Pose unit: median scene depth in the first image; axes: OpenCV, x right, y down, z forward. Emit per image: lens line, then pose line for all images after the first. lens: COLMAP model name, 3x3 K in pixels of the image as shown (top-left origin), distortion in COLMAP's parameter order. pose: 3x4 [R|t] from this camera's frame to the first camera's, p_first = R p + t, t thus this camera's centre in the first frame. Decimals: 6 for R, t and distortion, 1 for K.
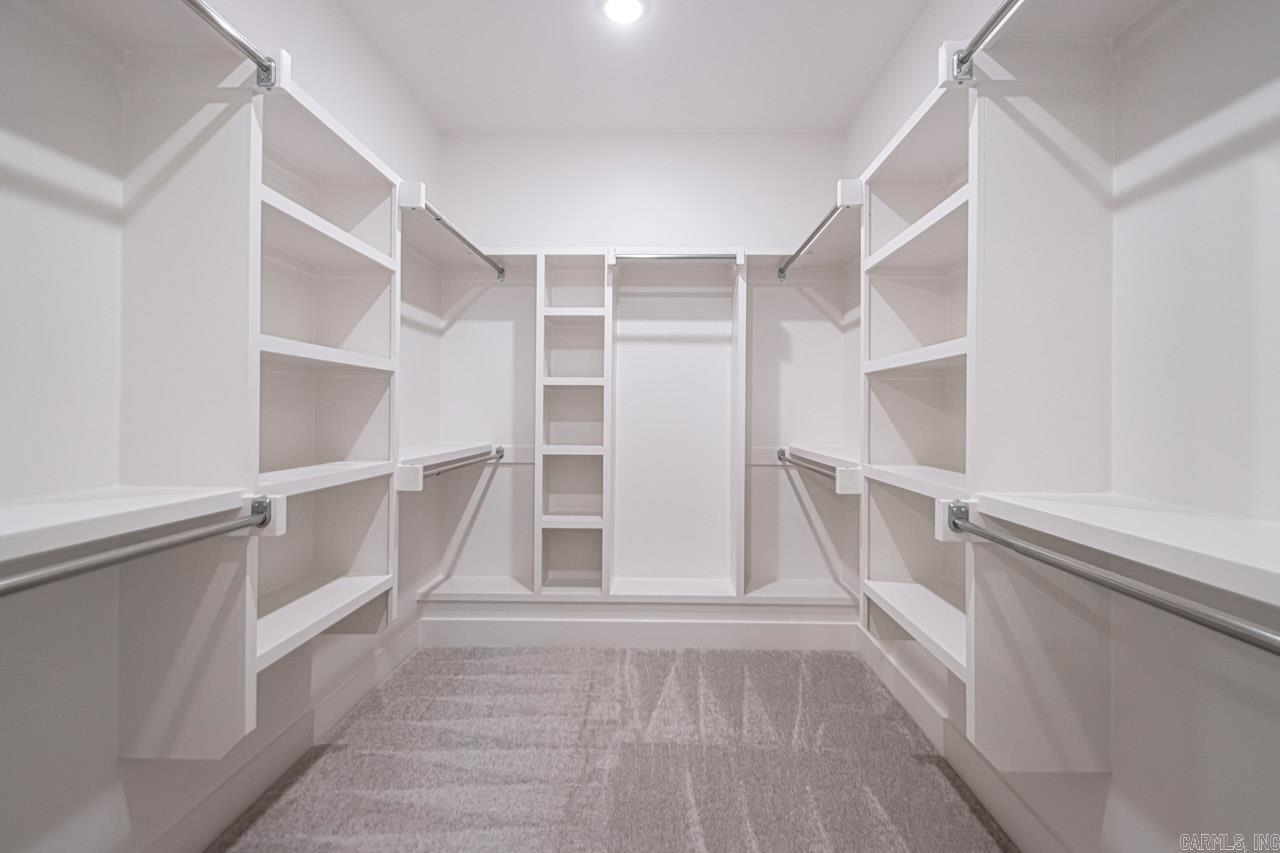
lens RADIAL K [[609.4, 0, 636.6], [0, 609.4, 409.4], [0, 0, 1]] dist [0.021248, -0.017704]
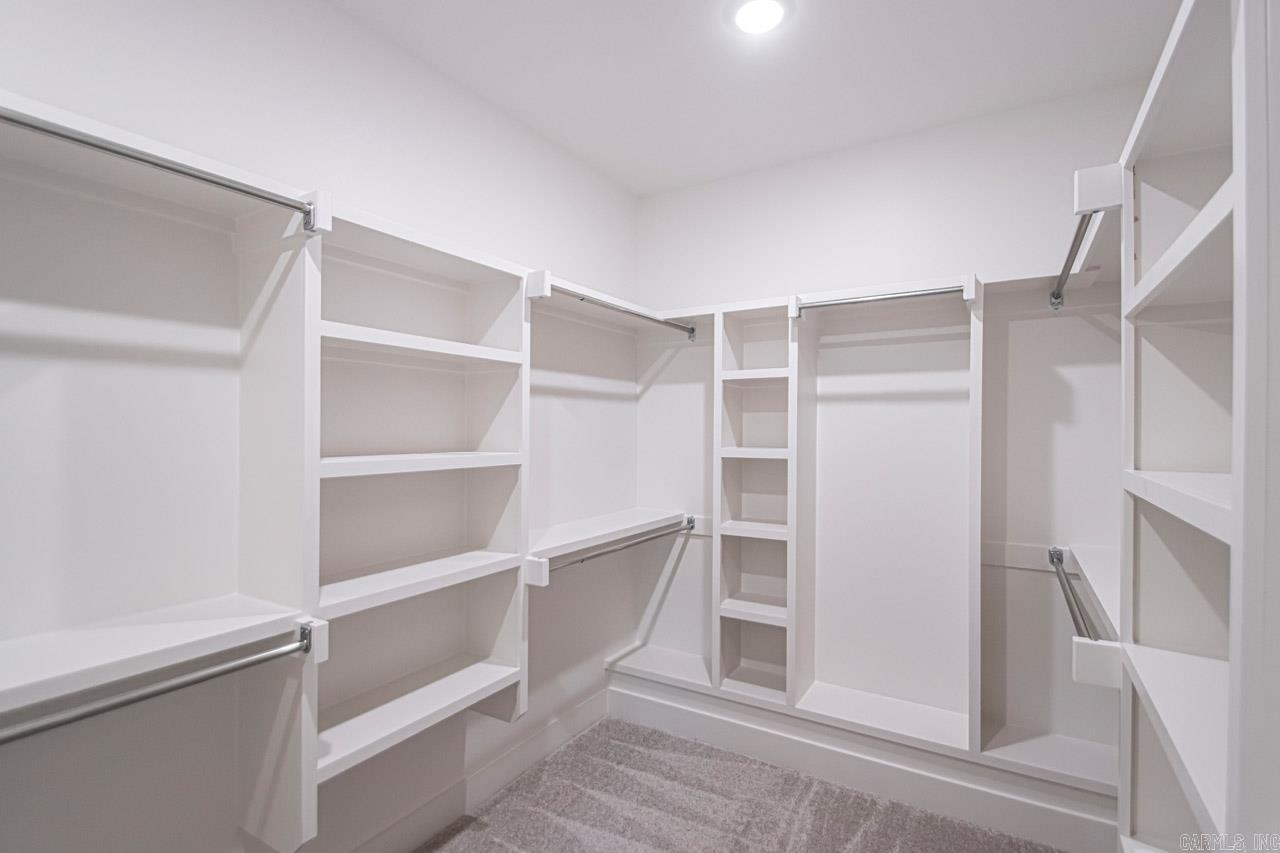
lens RADIAL K [[584.9, 0, 640.0], [0, 584.9, 426.5], [0, 0, 1]] dist [0.009151, -0.000297]
pose [[0.866842, -0.005937, -0.498548, 0.179290], [0.006810, 0.999977, -0.000067, -0.088571], [0.498537, -0.003337, 0.866862, 0.194958]]
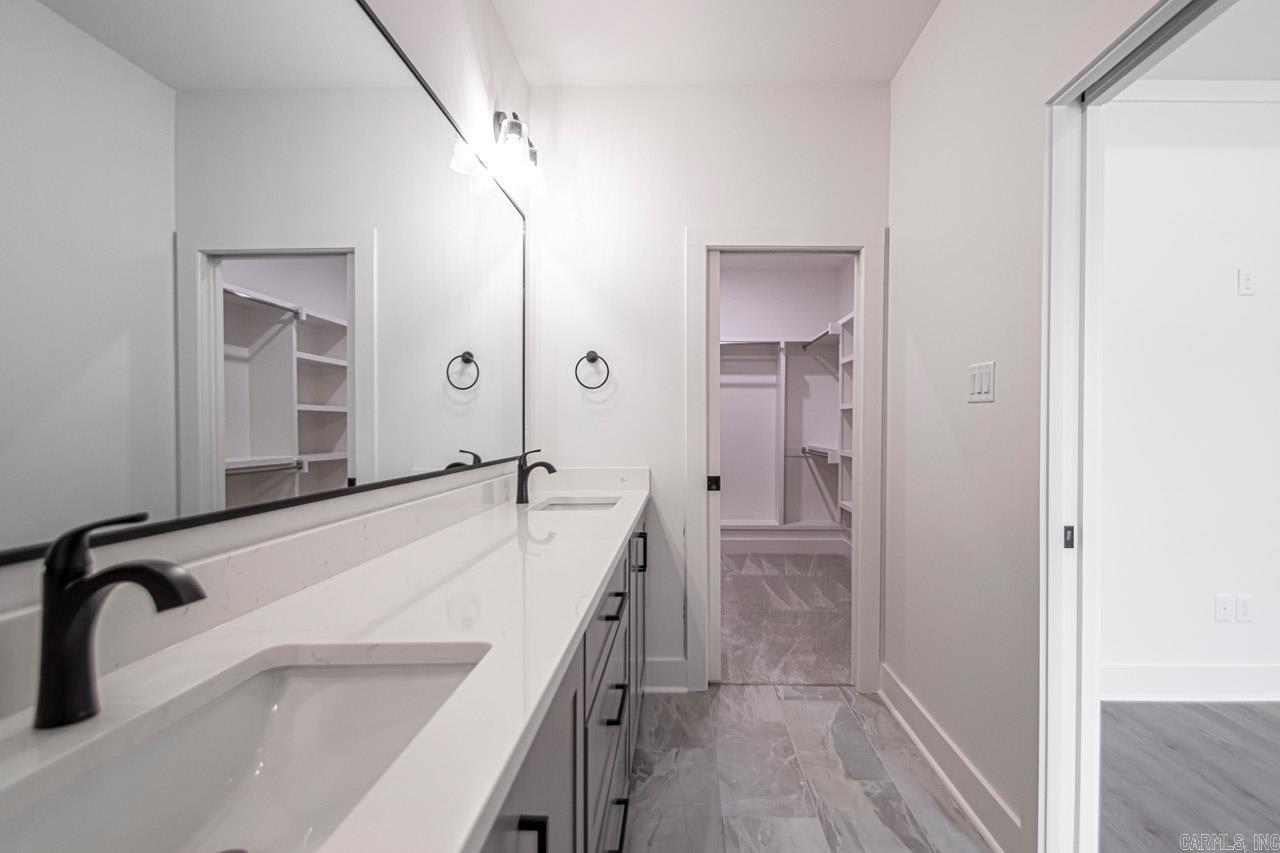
lens RADIAL K [[634.1, 0, 667.5], [0, 634.1, 424.7], [0, 0, 1]] dist [0.011951, -0.001590]
pose [[0.999749, 0.005661, 0.021667, -0.221704], [-0.005613, 0.999982, -0.002260, 0.004128], [-0.021679, 0.002137, 0.999763, -0.930029]]
